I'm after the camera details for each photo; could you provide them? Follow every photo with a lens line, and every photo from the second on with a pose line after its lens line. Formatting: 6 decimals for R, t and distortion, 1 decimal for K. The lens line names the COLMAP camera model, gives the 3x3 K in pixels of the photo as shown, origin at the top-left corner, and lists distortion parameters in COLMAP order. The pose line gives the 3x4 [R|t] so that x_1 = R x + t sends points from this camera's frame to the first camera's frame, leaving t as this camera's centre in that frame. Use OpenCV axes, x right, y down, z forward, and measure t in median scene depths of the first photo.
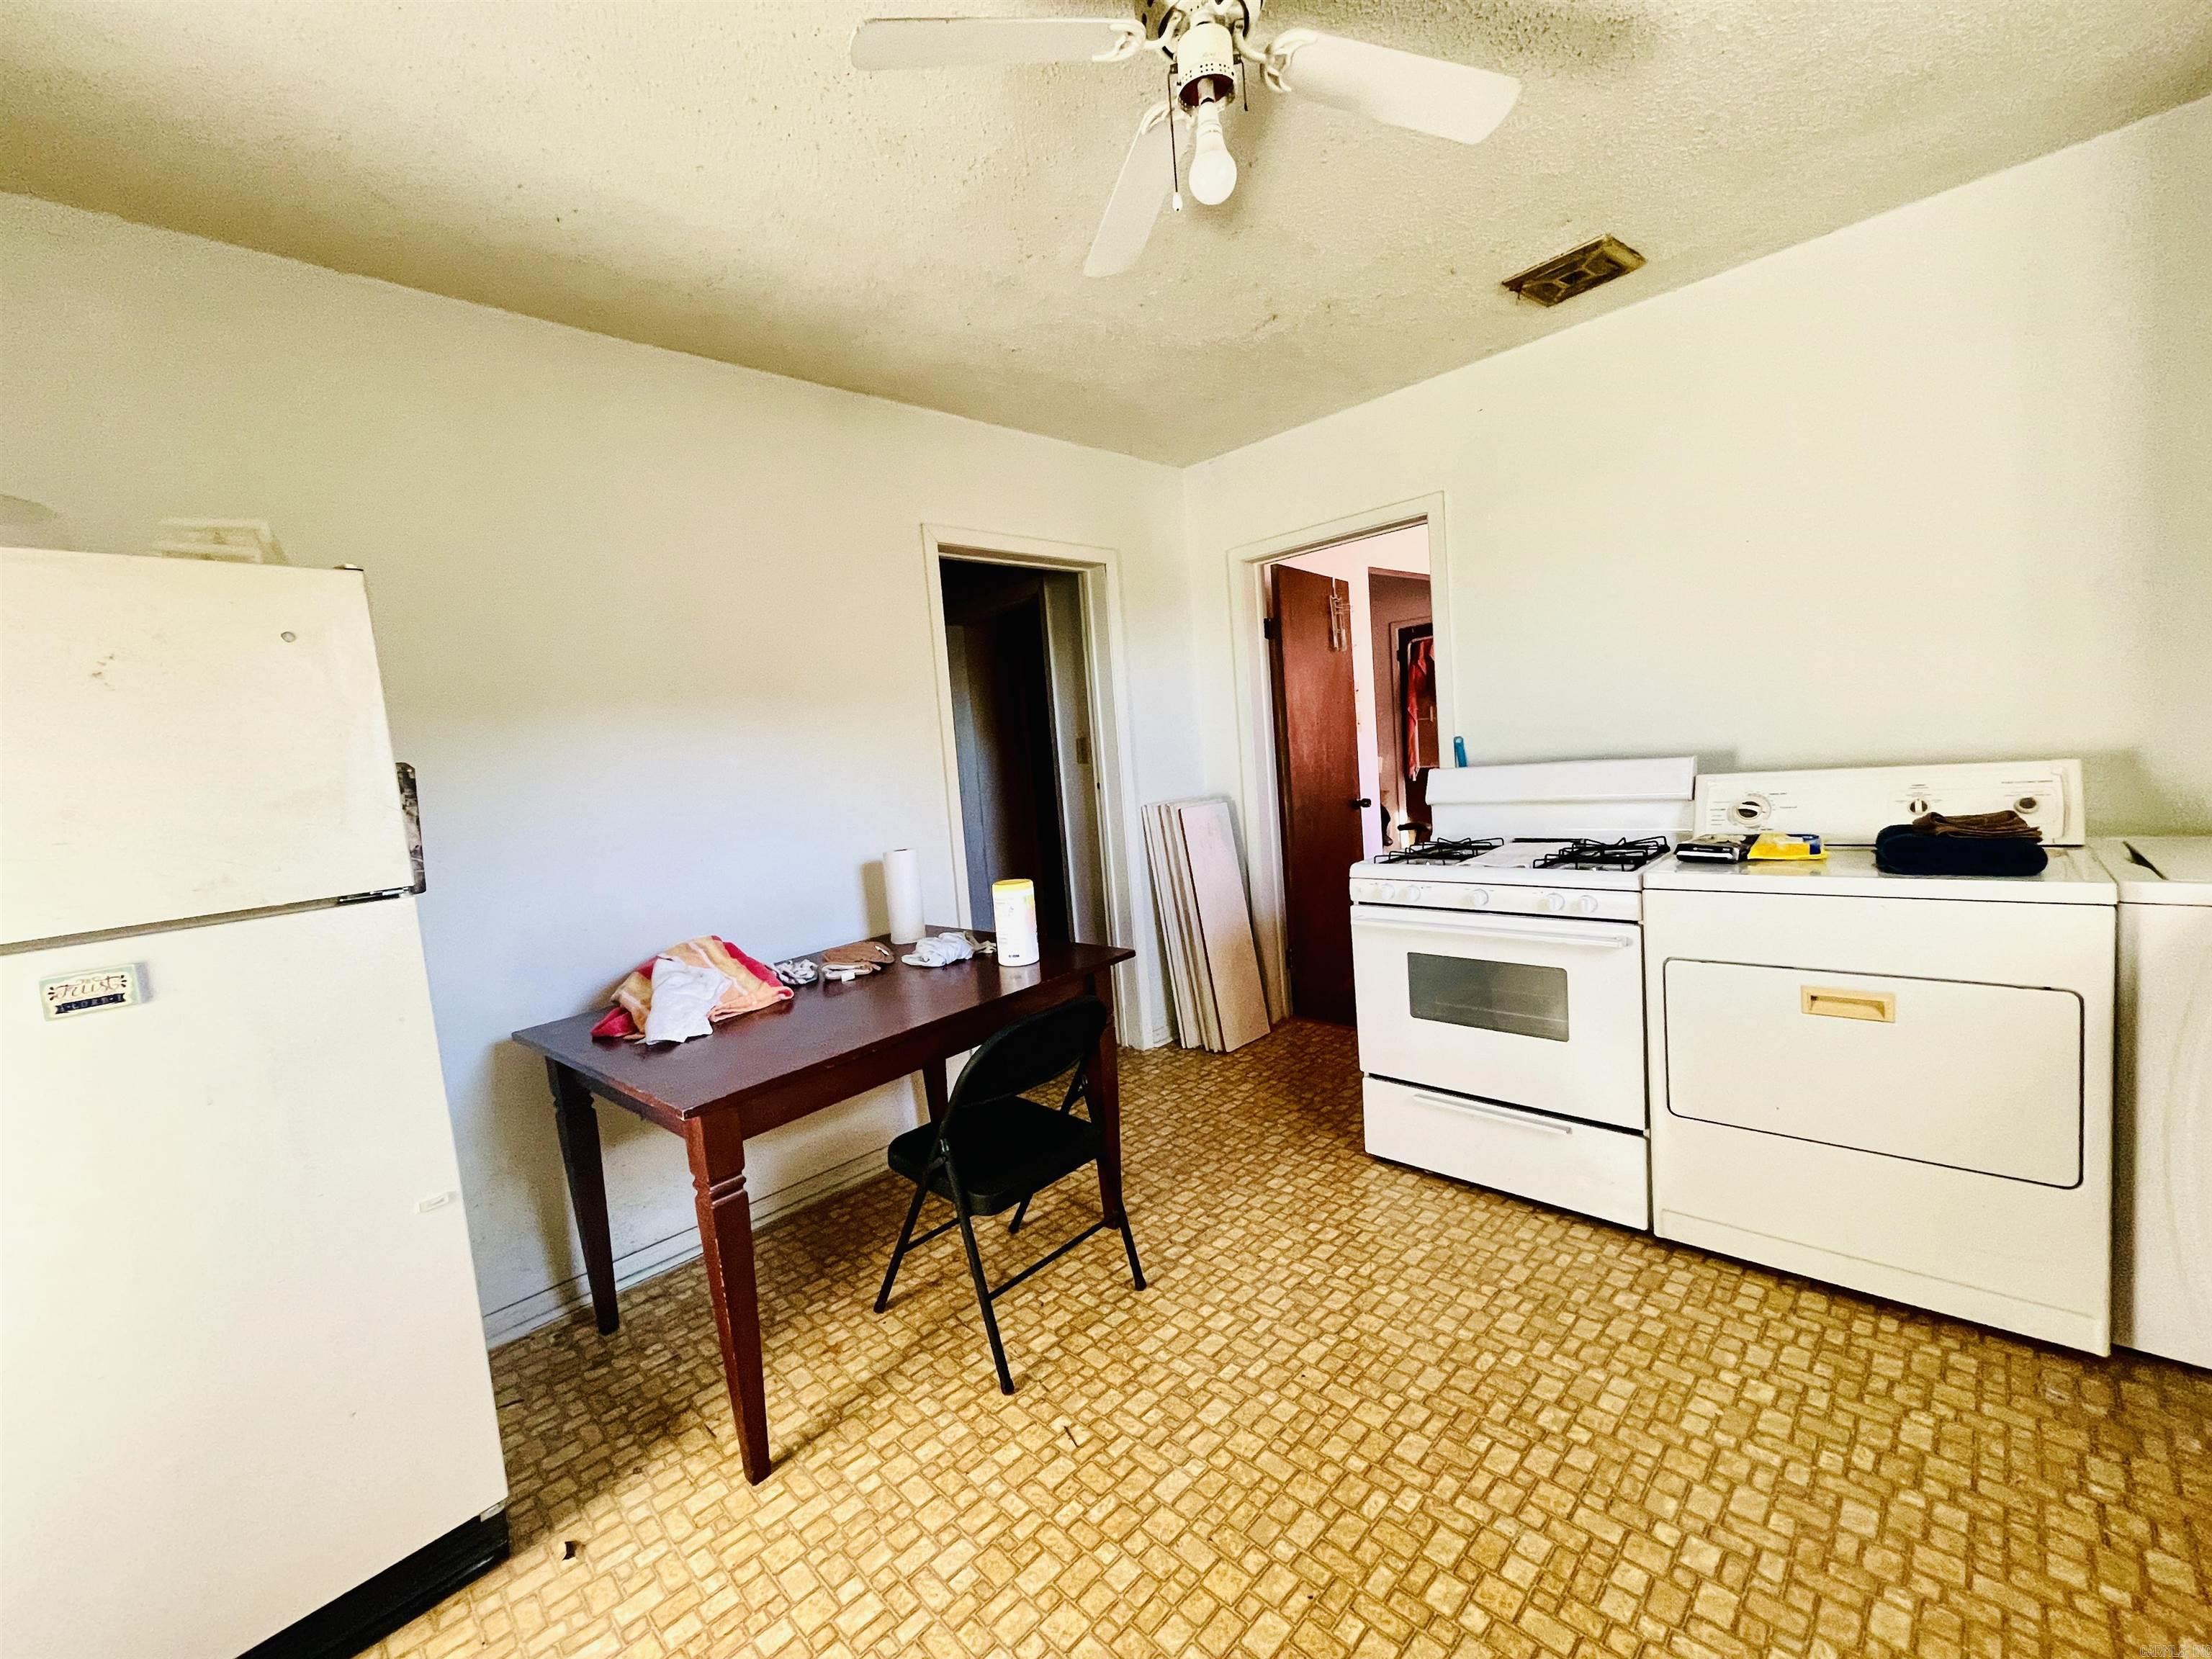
lens RADIAL K [[887.3, 0, 1101.8], [0, 887.3, 829.2], [0, 0, 1]] dist [-0.001442, -0.001171]
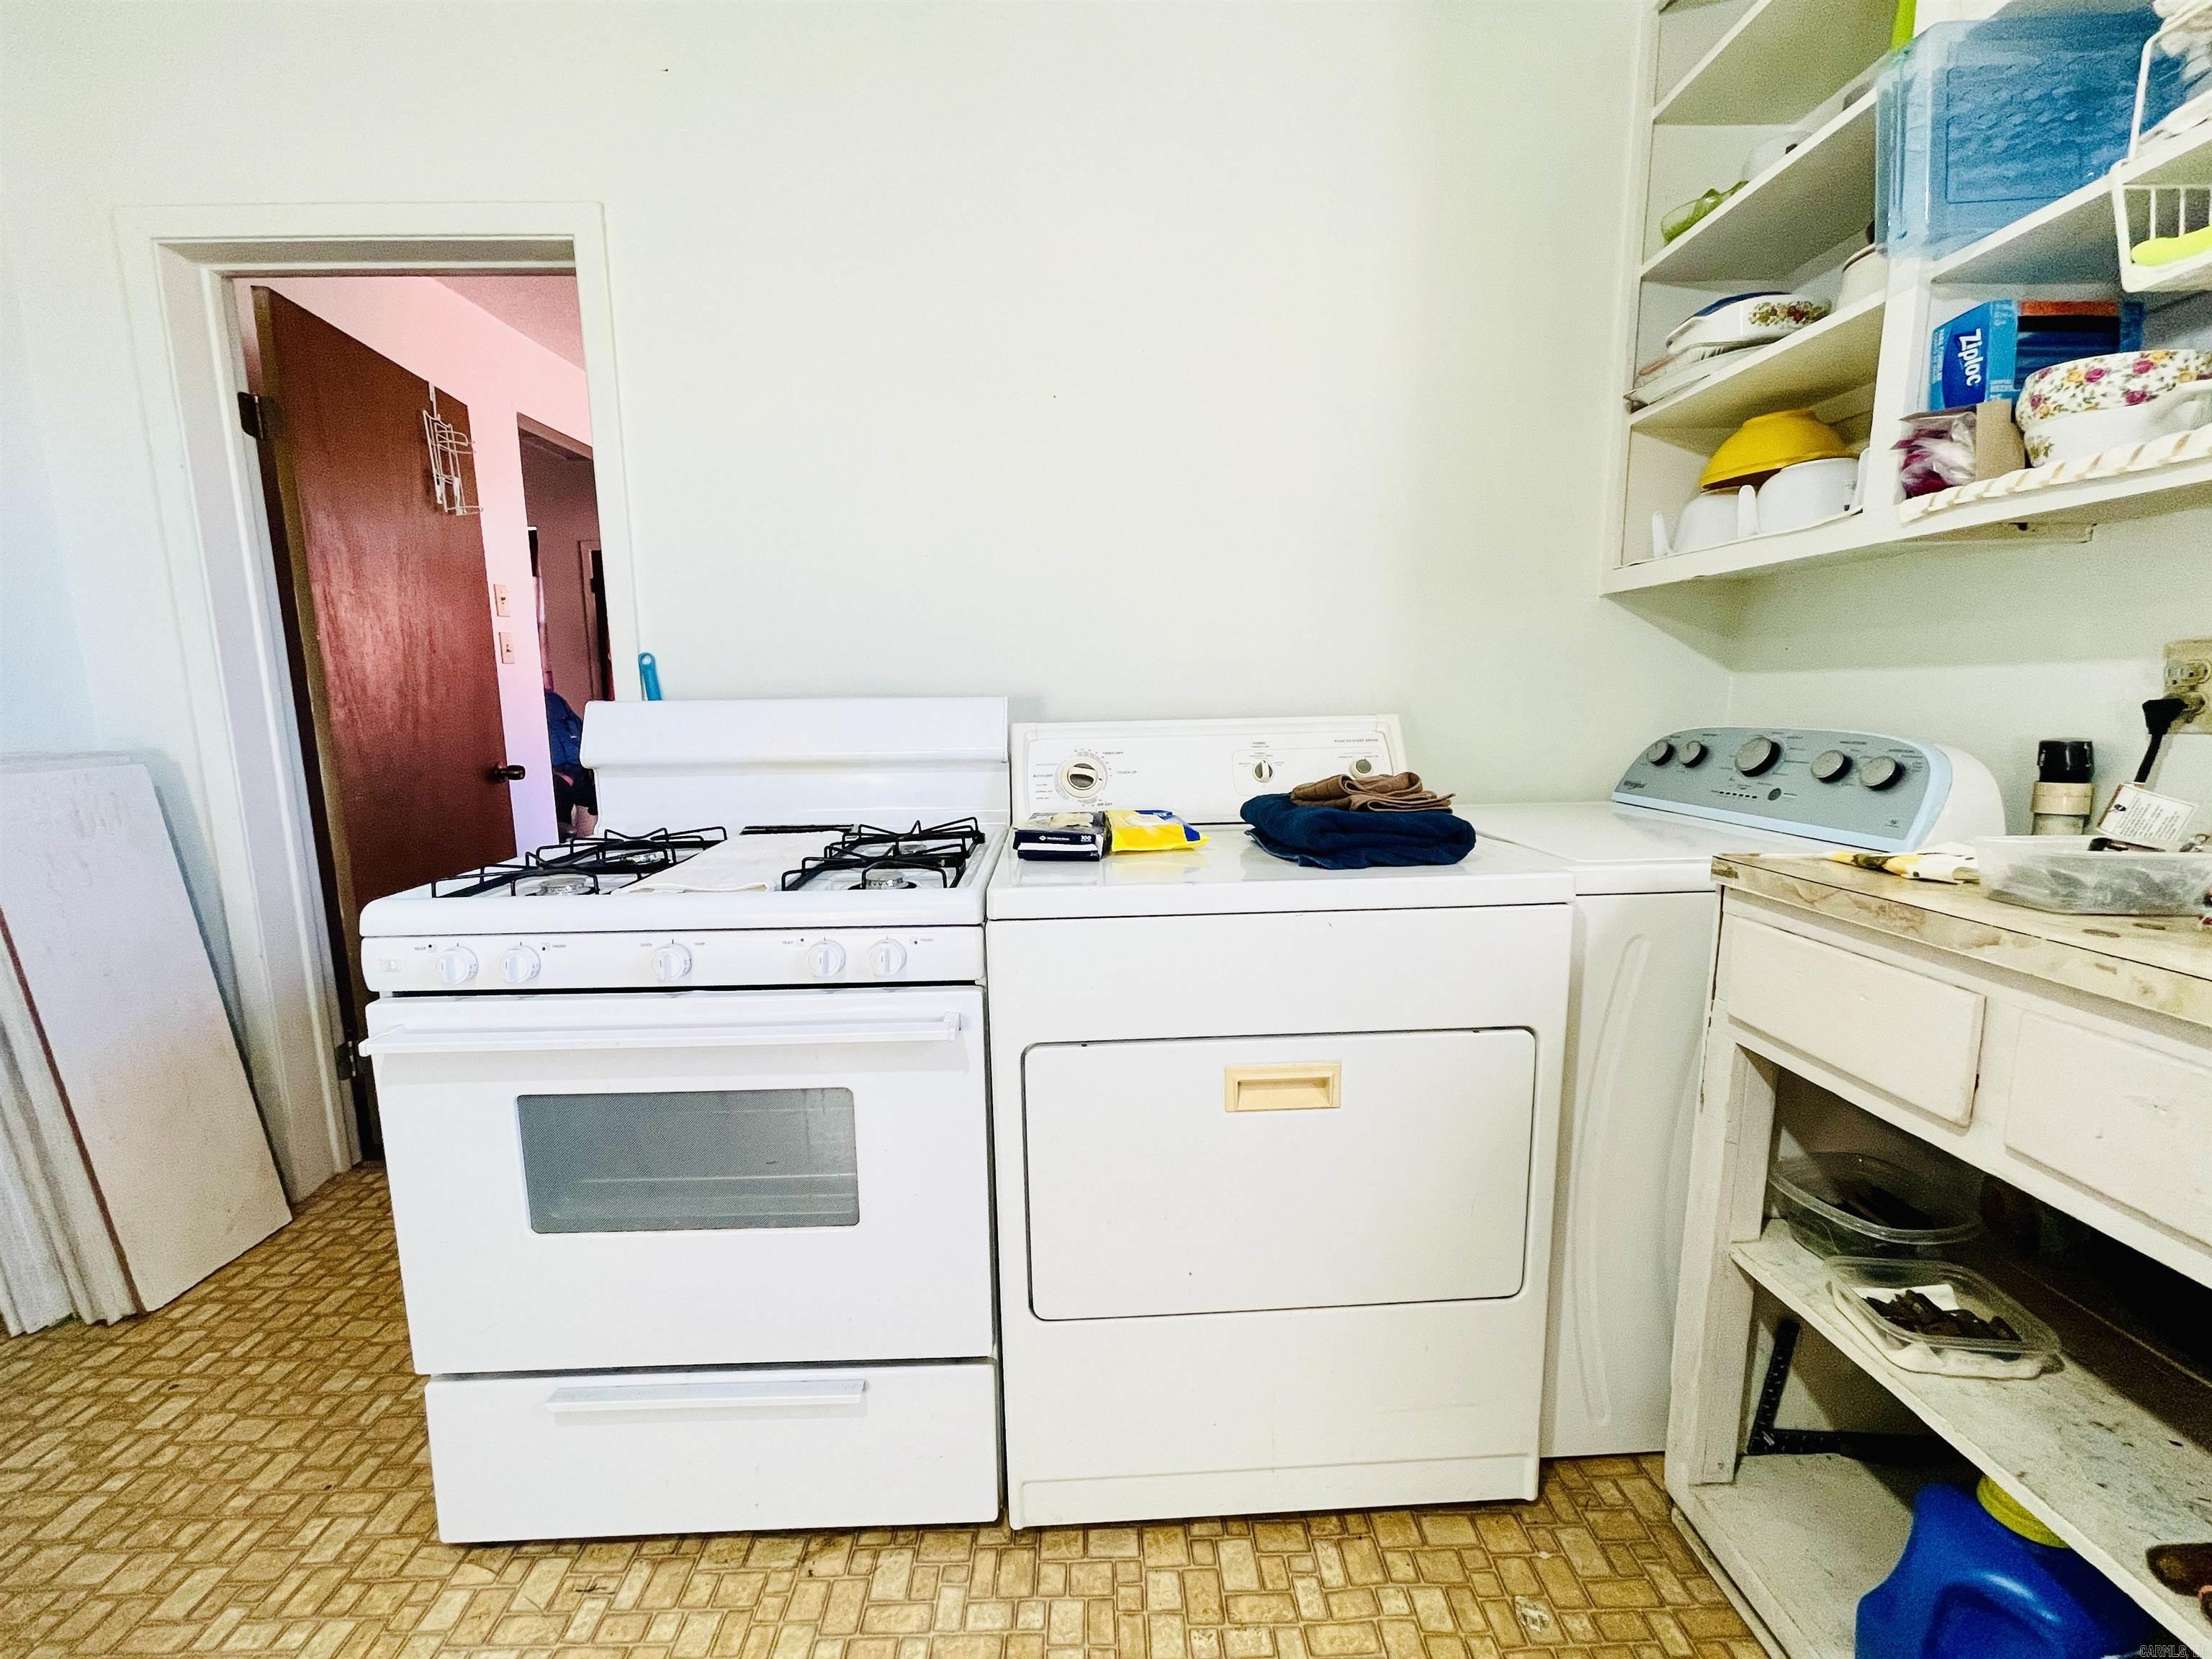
lens RADIAL K [[887.3, 0, 1093.6], [0, 887.3, 824.6], [0, 0, 1]] dist [-0.001442, -0.001171]
pose [[0.691387, -0.031287, 0.721807, 0.234412], [0.019750, 0.999507, 0.024407, -0.000741], [-0.722215, -0.002619, 0.691664, 0.500349]]
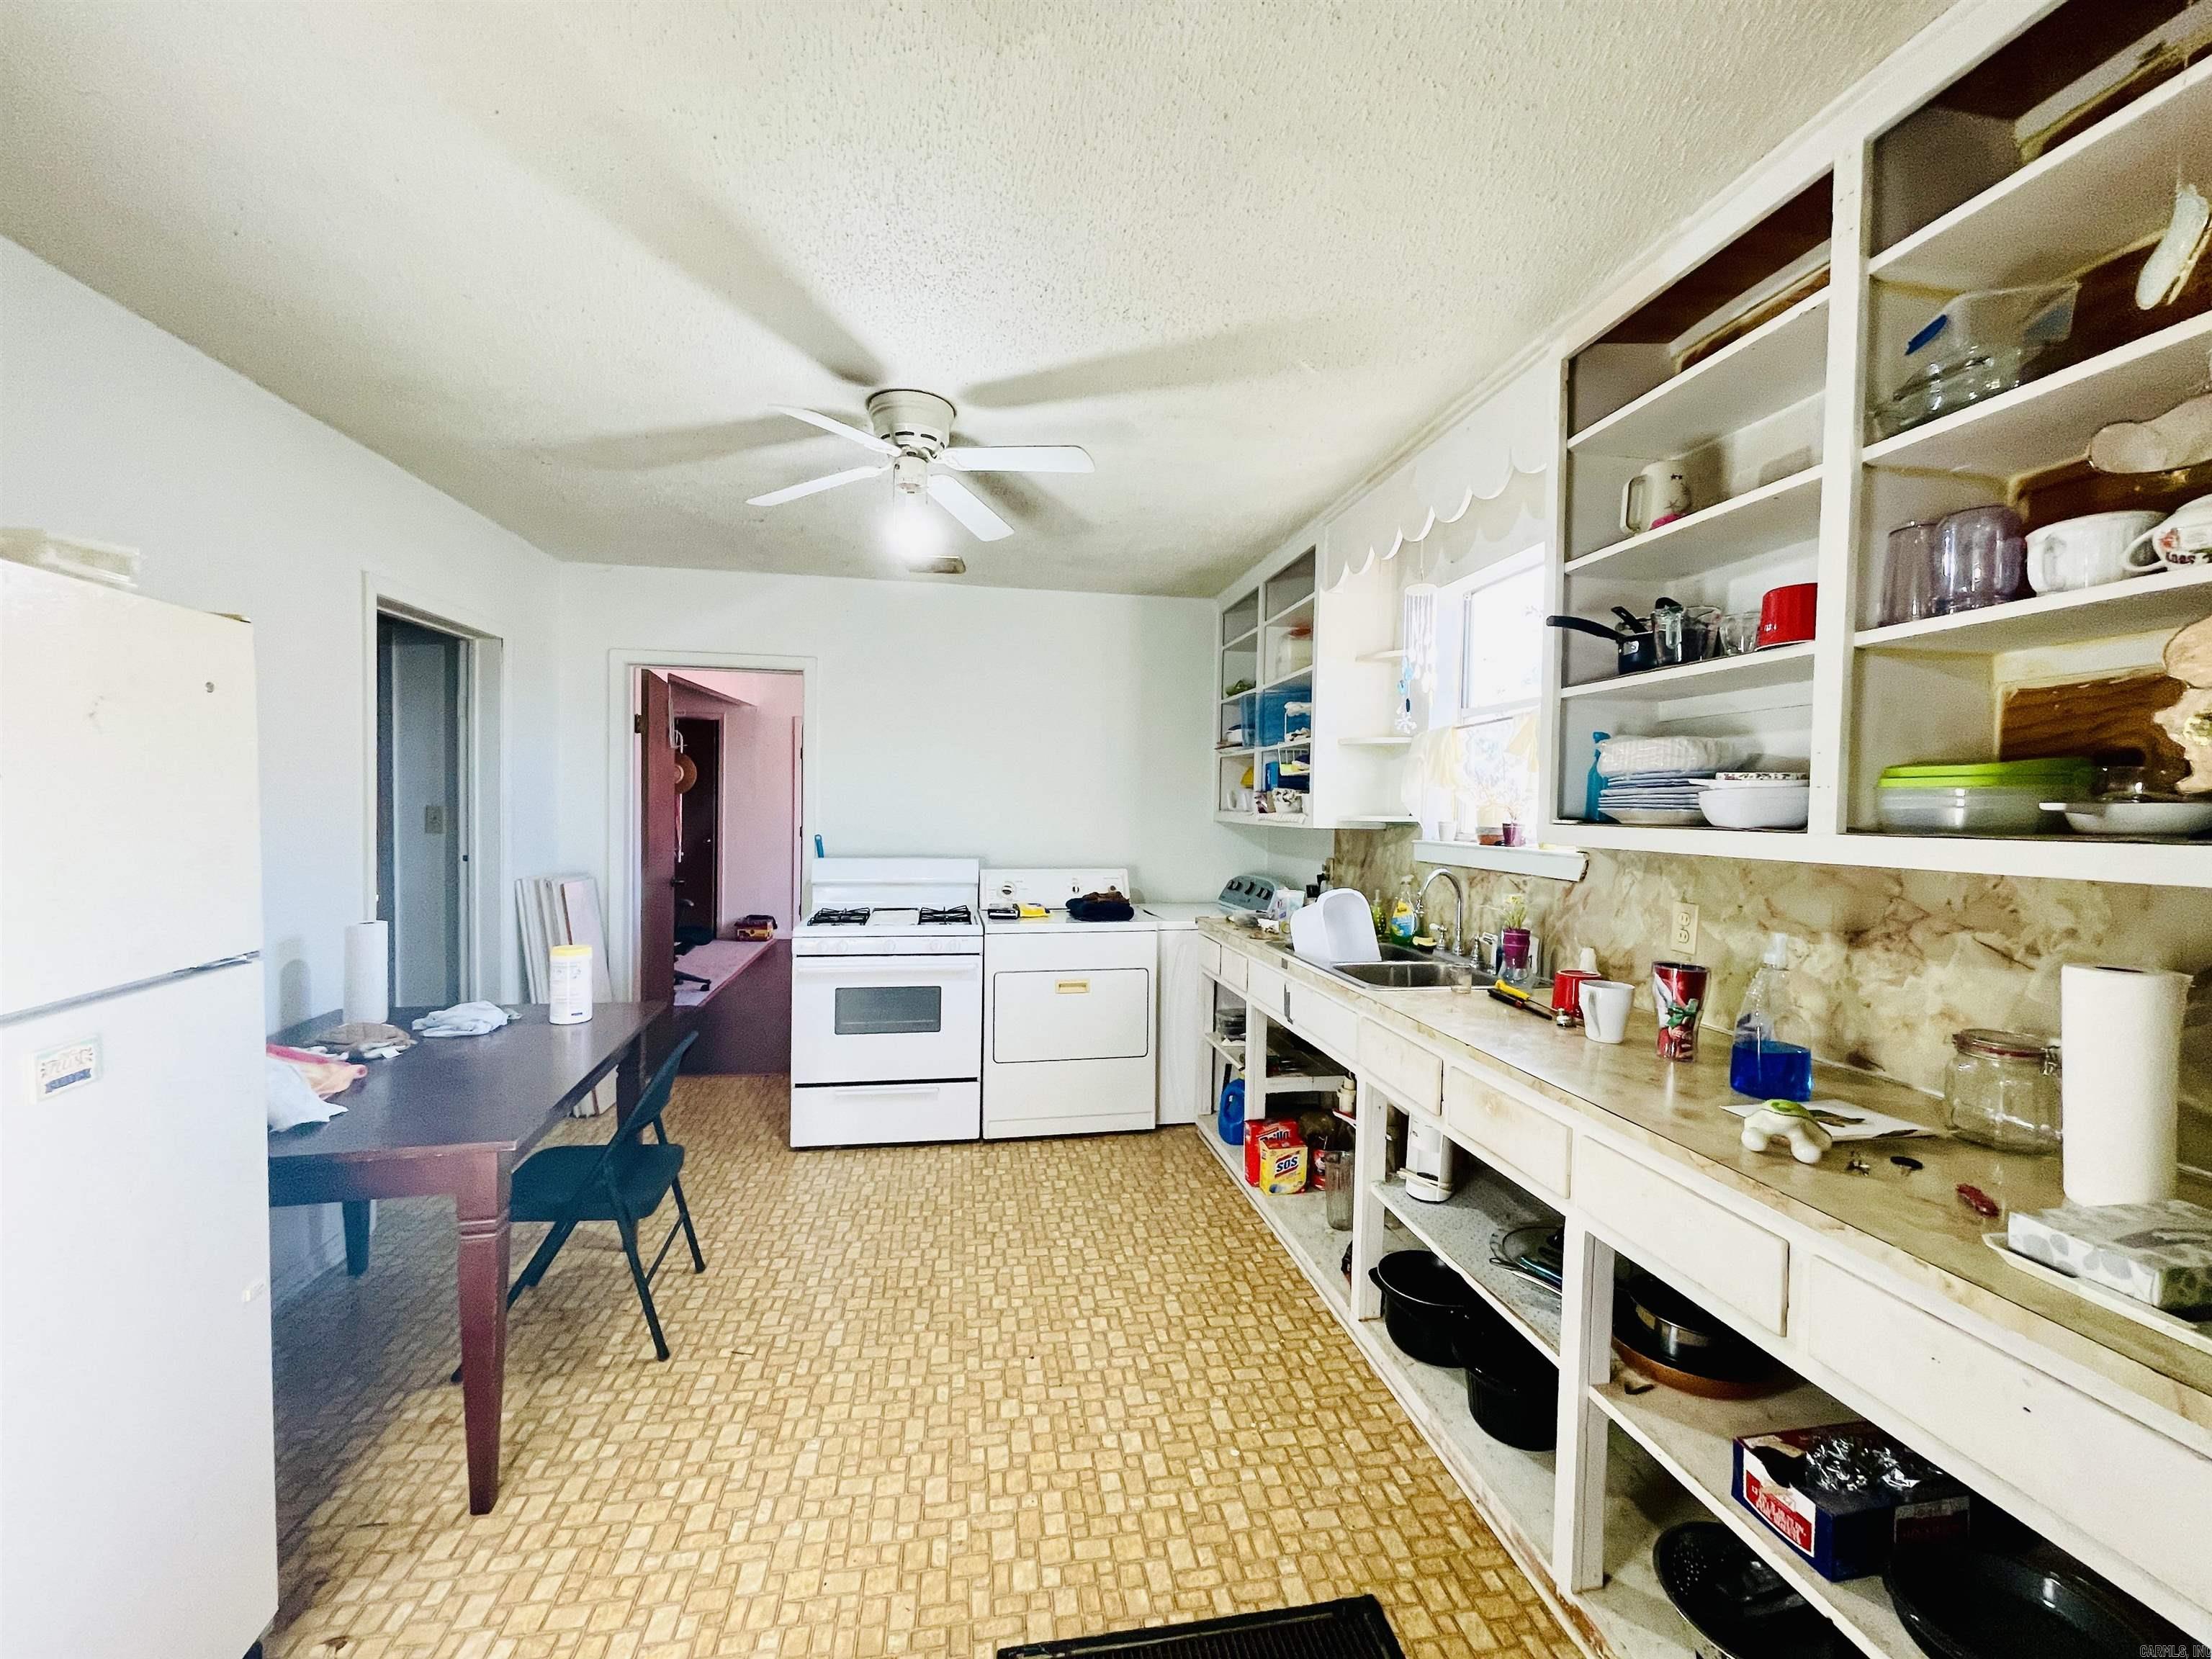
lens RADIAL K [[887.3, 0, 1093.7], [0, 887.3, 822.7], [0, 0, 1]] dist [-0.001442, -0.001171]
pose [[0.581995, 0.073952, 0.809823, -0.597176], [0.006086, 0.995432, -0.095276, 0.013509], [-0.813169, 0.060379, 0.578887, -0.175568]]
